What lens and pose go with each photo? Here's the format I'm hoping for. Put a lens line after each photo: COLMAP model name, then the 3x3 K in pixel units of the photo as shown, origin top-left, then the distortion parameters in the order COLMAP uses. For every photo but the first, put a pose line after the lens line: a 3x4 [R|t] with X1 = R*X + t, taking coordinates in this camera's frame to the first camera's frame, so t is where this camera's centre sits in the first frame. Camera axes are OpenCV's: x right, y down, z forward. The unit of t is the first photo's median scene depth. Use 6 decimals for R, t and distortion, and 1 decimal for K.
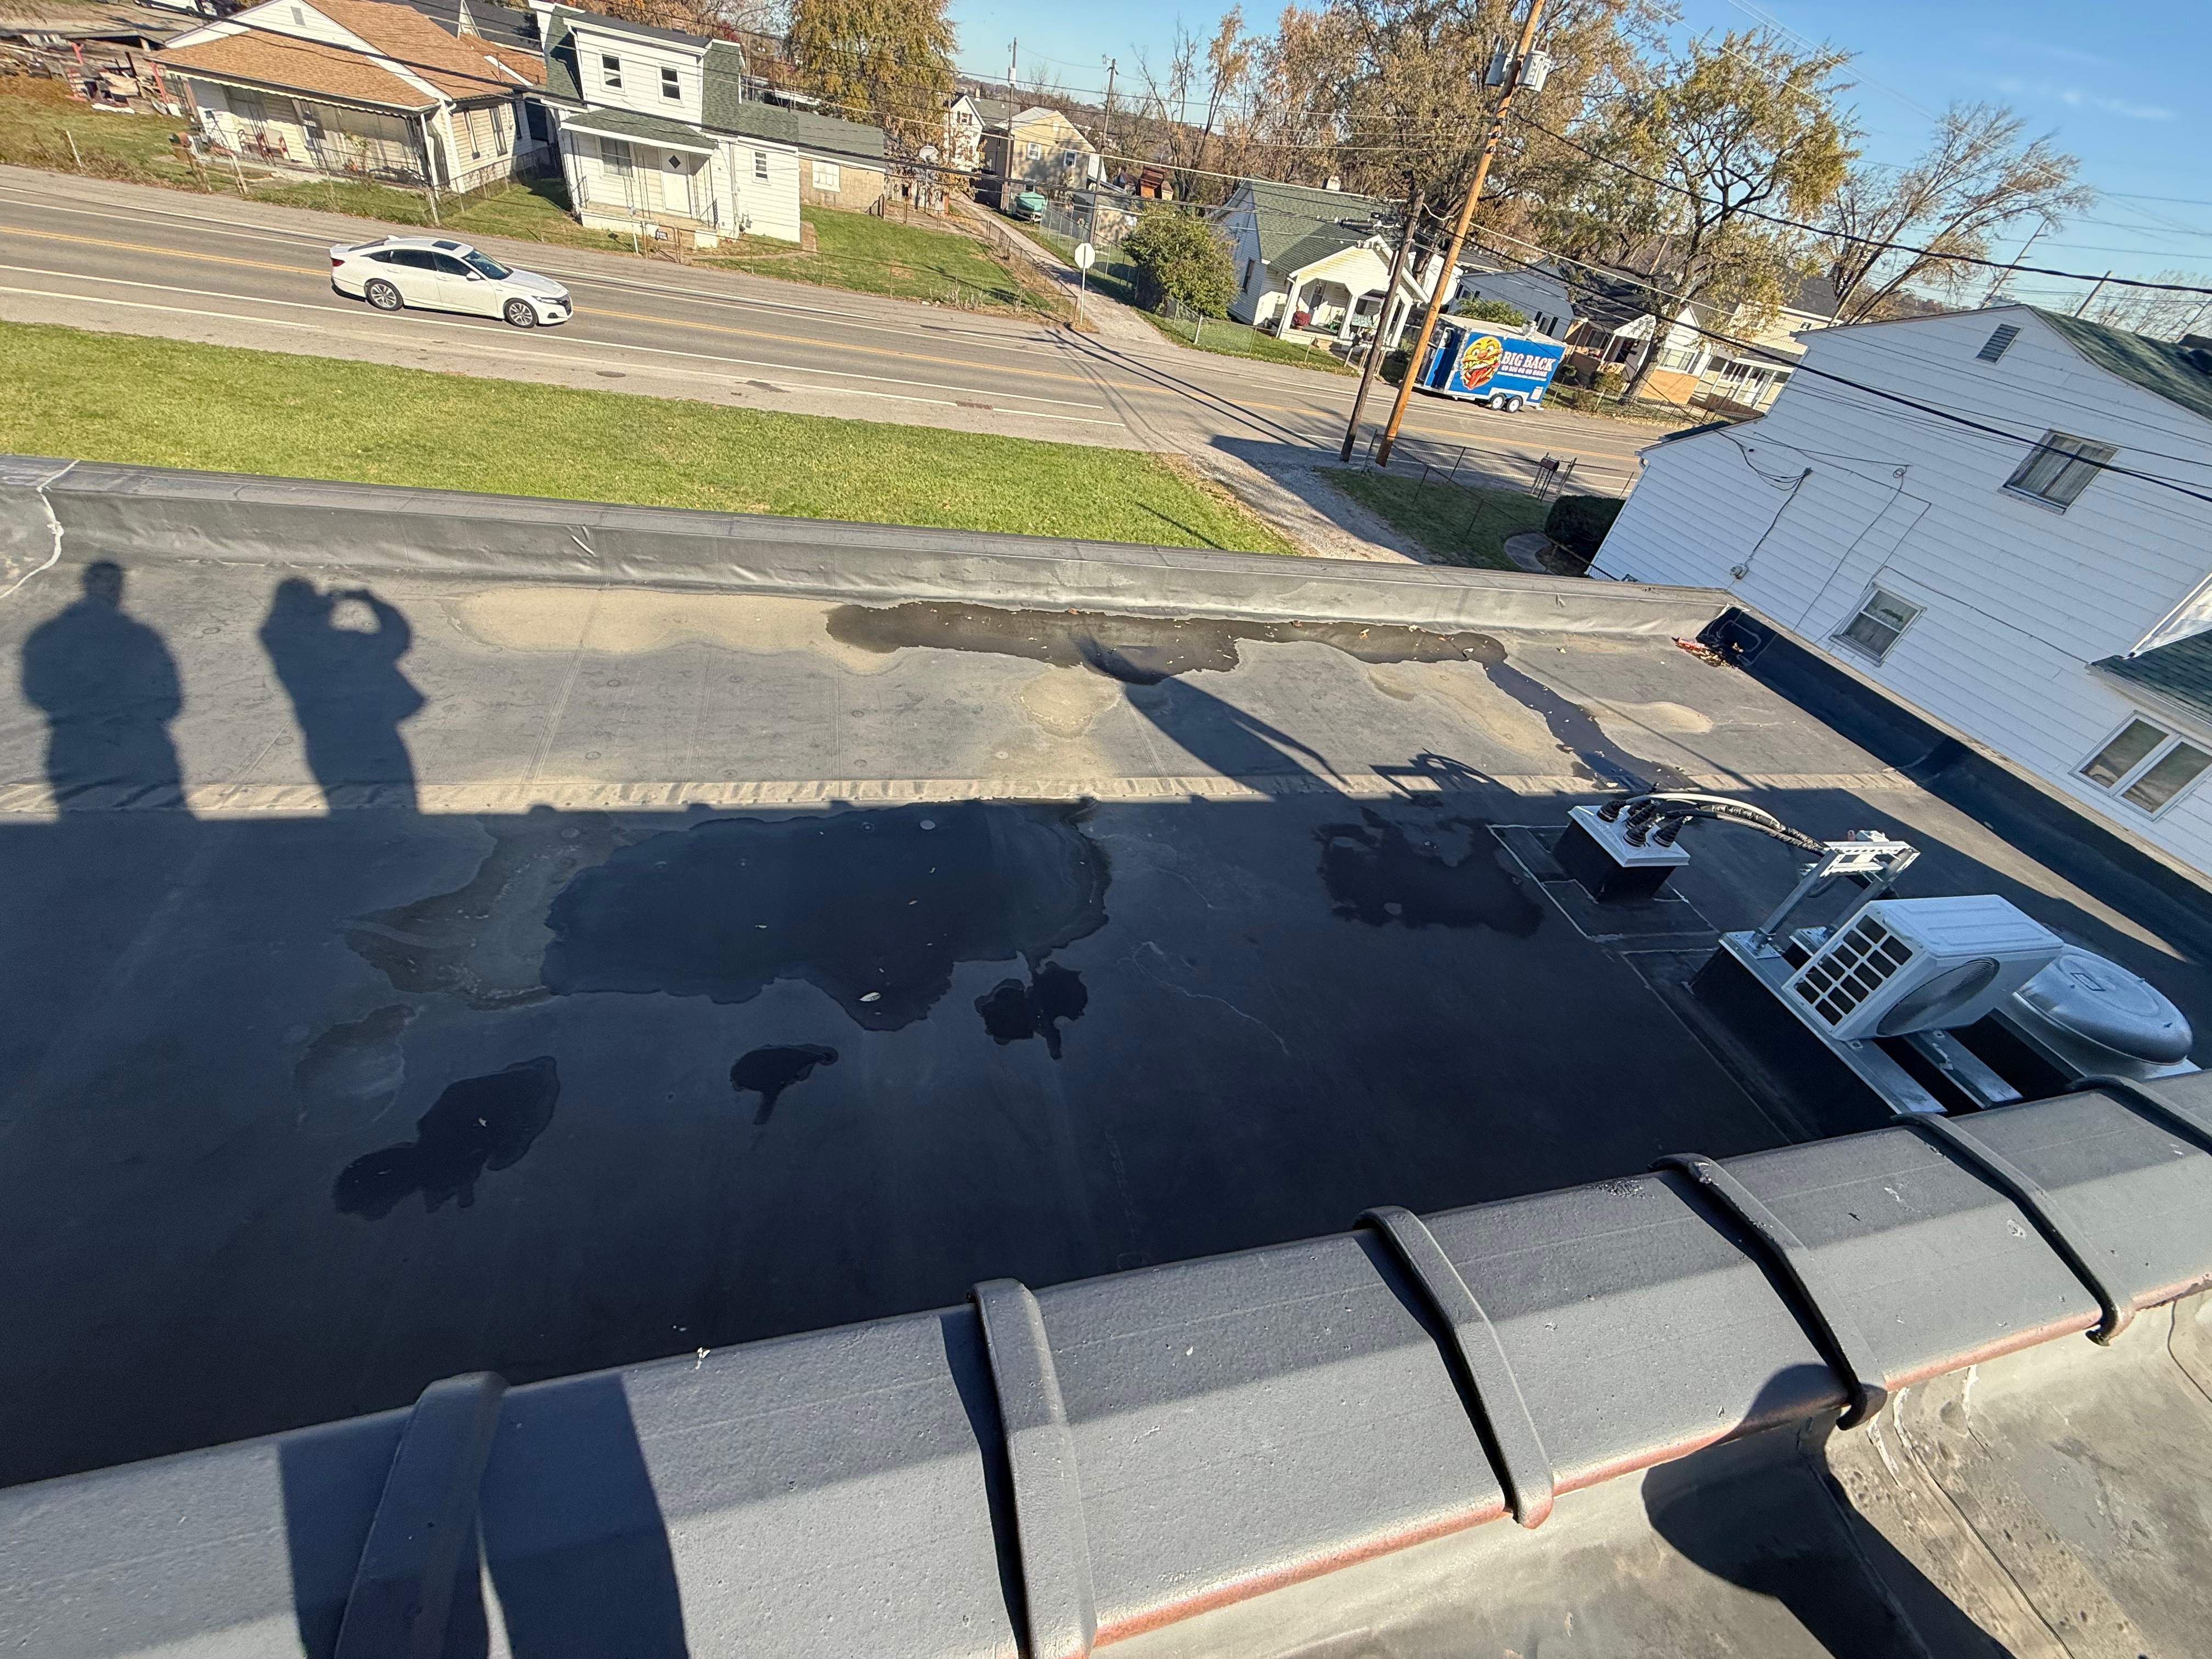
lens RADIAL K [[879.6, 0, 1100.4], [0, 879.6, 823.3], [0, 0, 1]] dist [-0.000872, -0.000498]
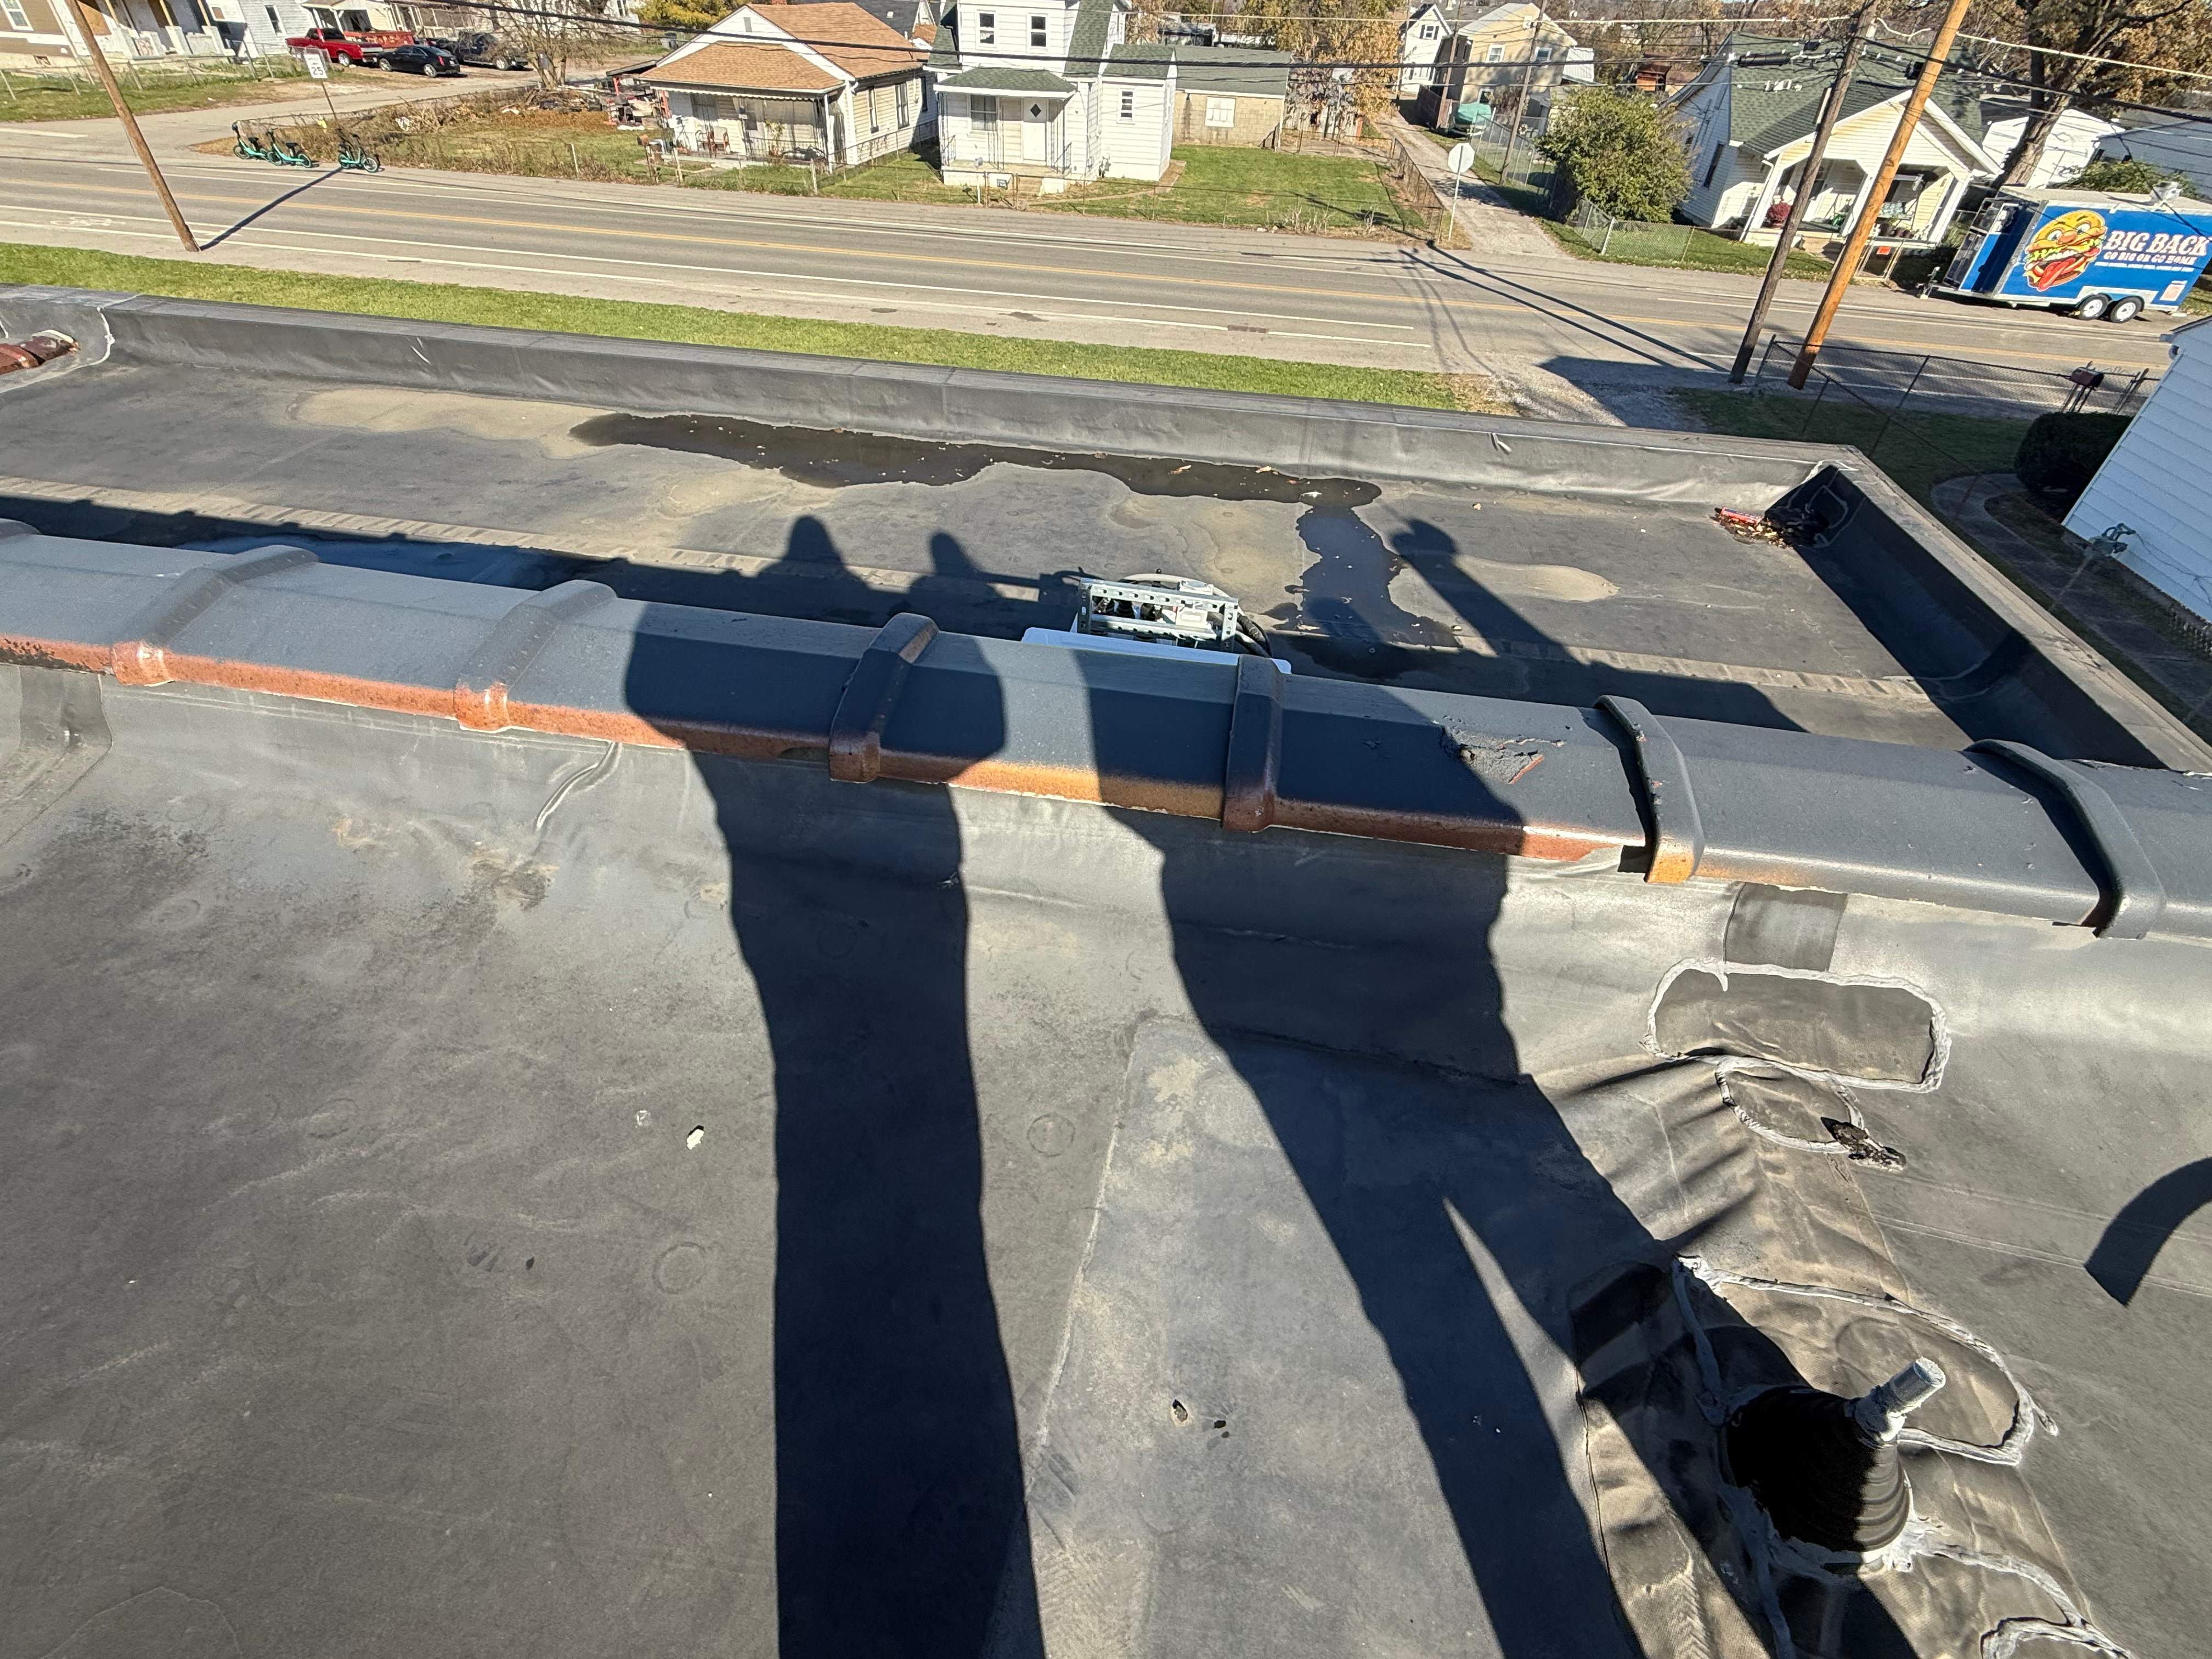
lens RADIAL K [[1010.9, 0, 1109.0], [0, 1010.9, 822.7], [0, 0, 1]] dist [-0.000265, -0.000647]
pose [[0.912262, 0.138292, -0.385555, 0.182787], [-0.148865, 0.988854, 0.002454, 0.034099], [0.381597, 0.055157, 0.922681, 0.031669]]
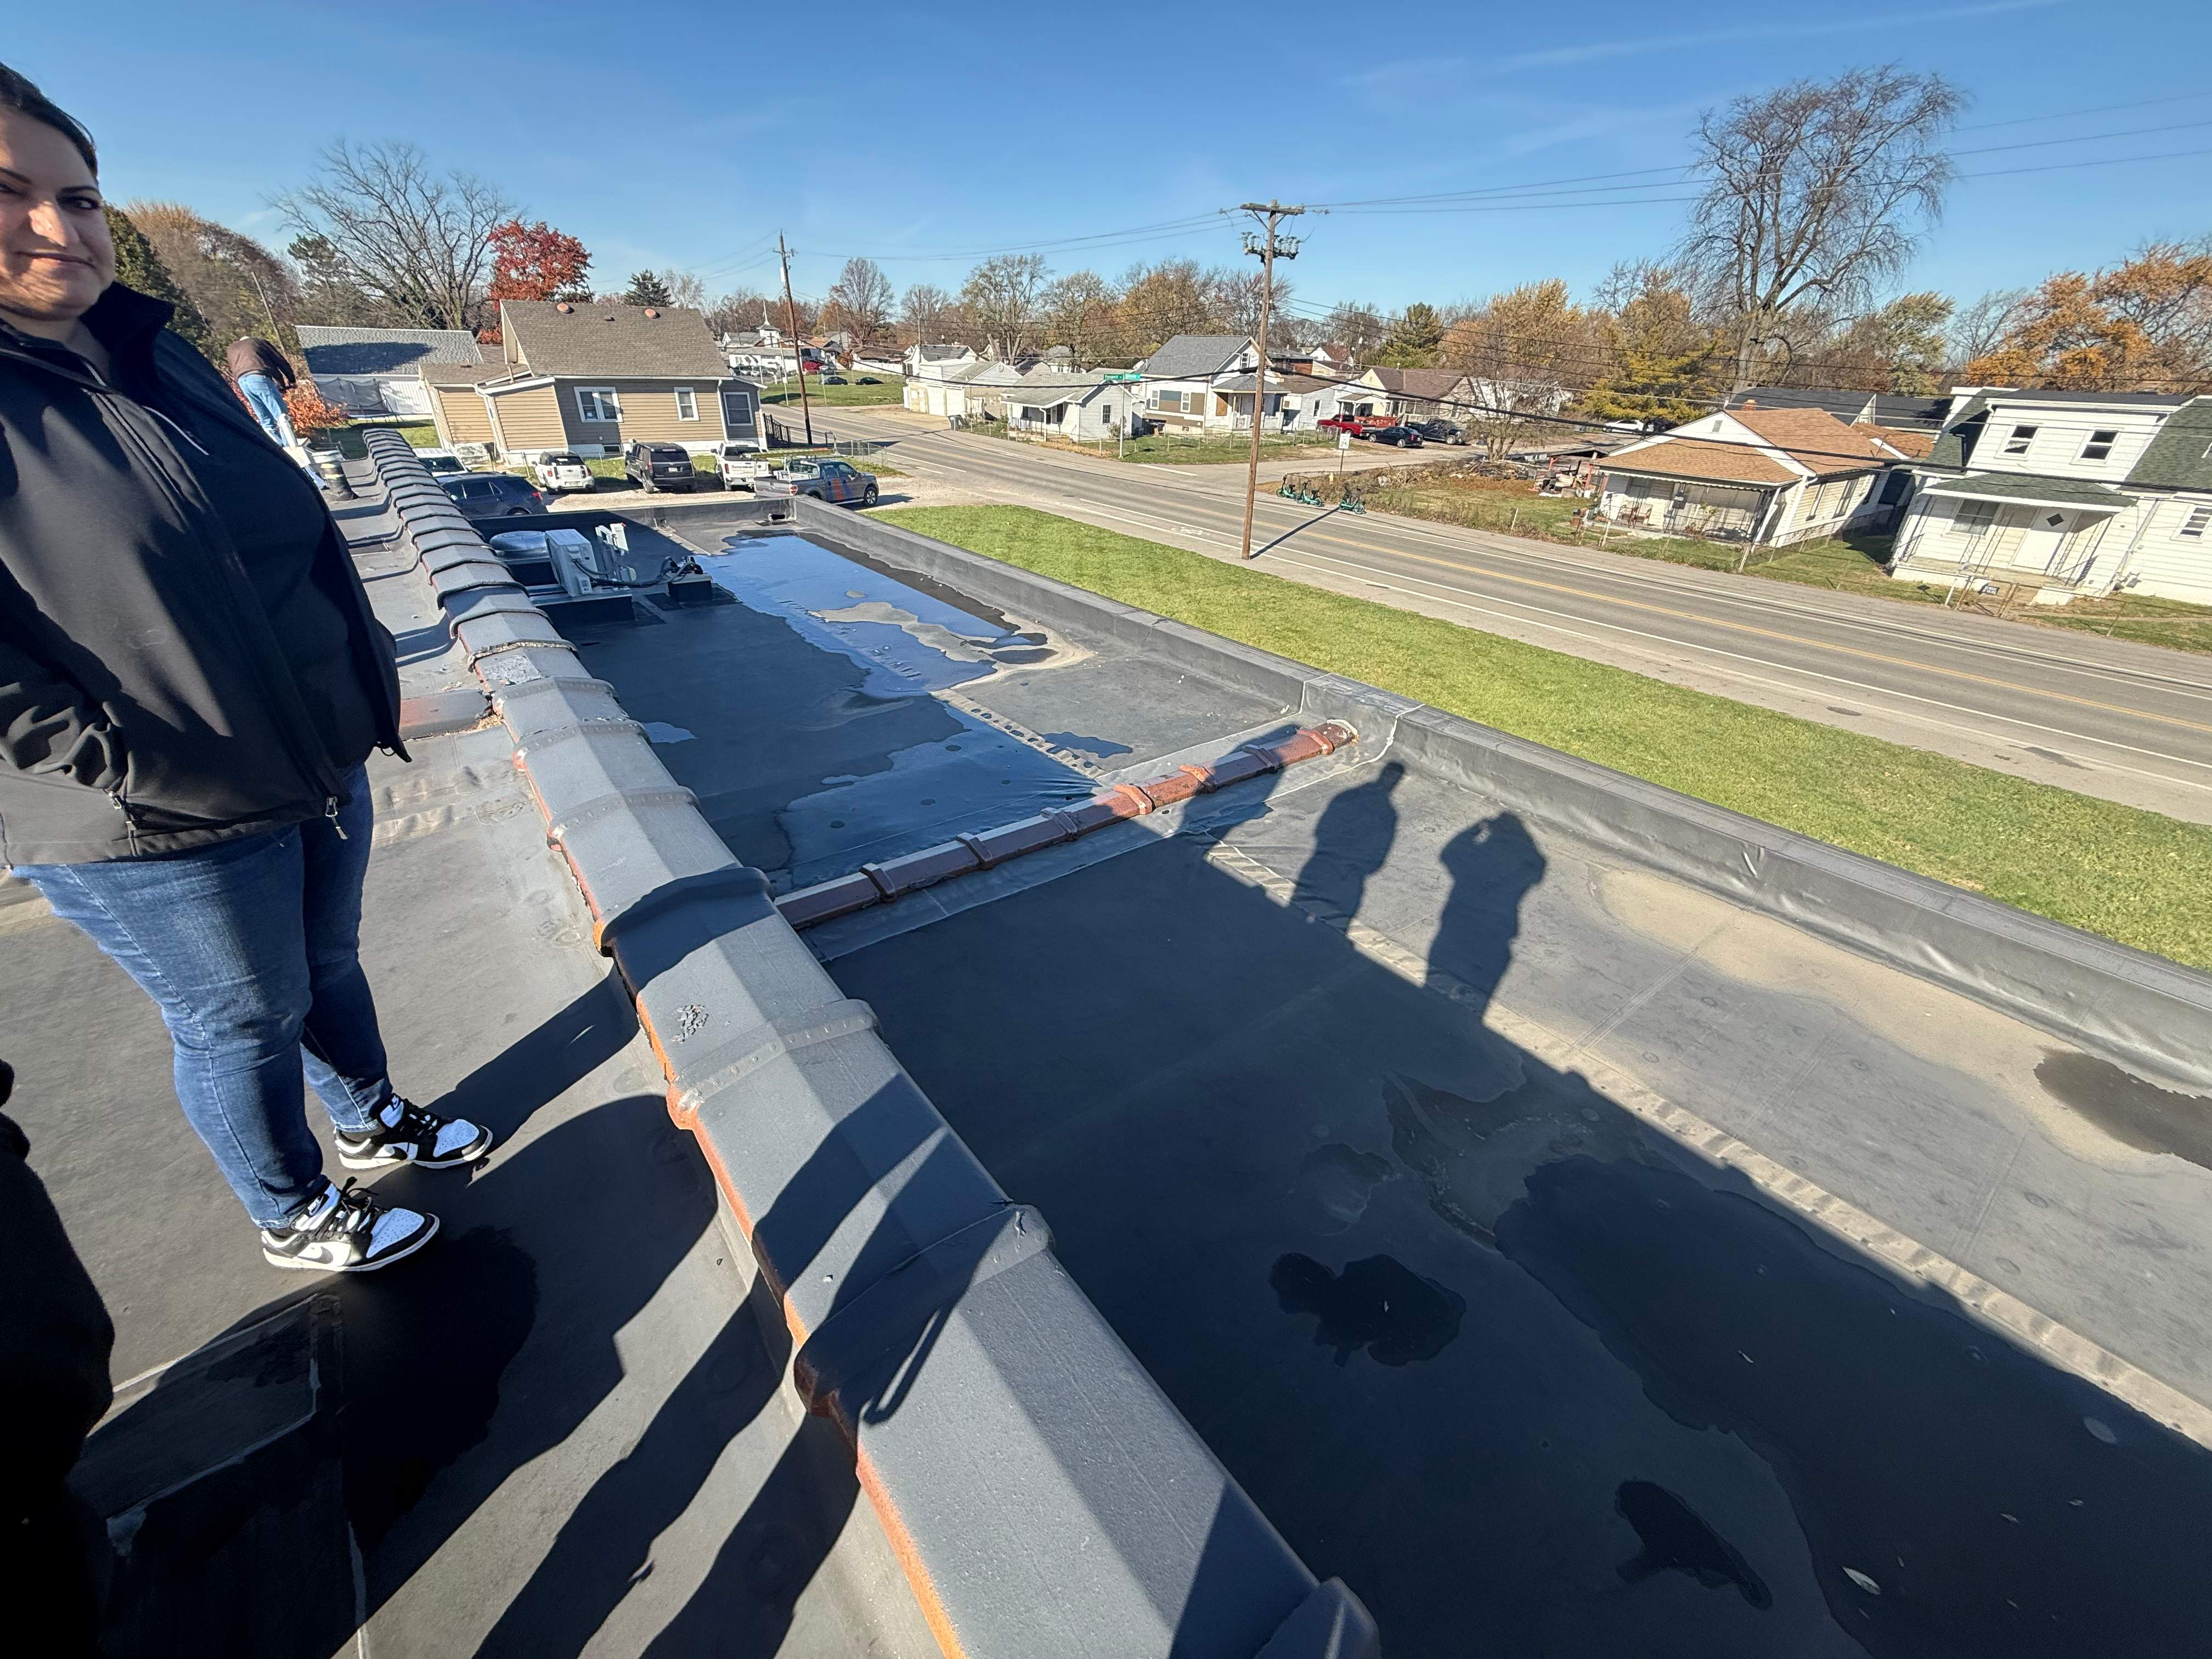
lens RADIAL K [[879.2, 0, 1099.8], [0, 879.2, 820.2], [0, 0, 1]] dist [0.000913, -0.000080]
pose [[0.396898, 0.279581, -0.874246, -0.009142], [-0.540748, 0.840859, 0.023410, 0.001266], [0.741663, 0.463455, 0.484918, -0.003763]]
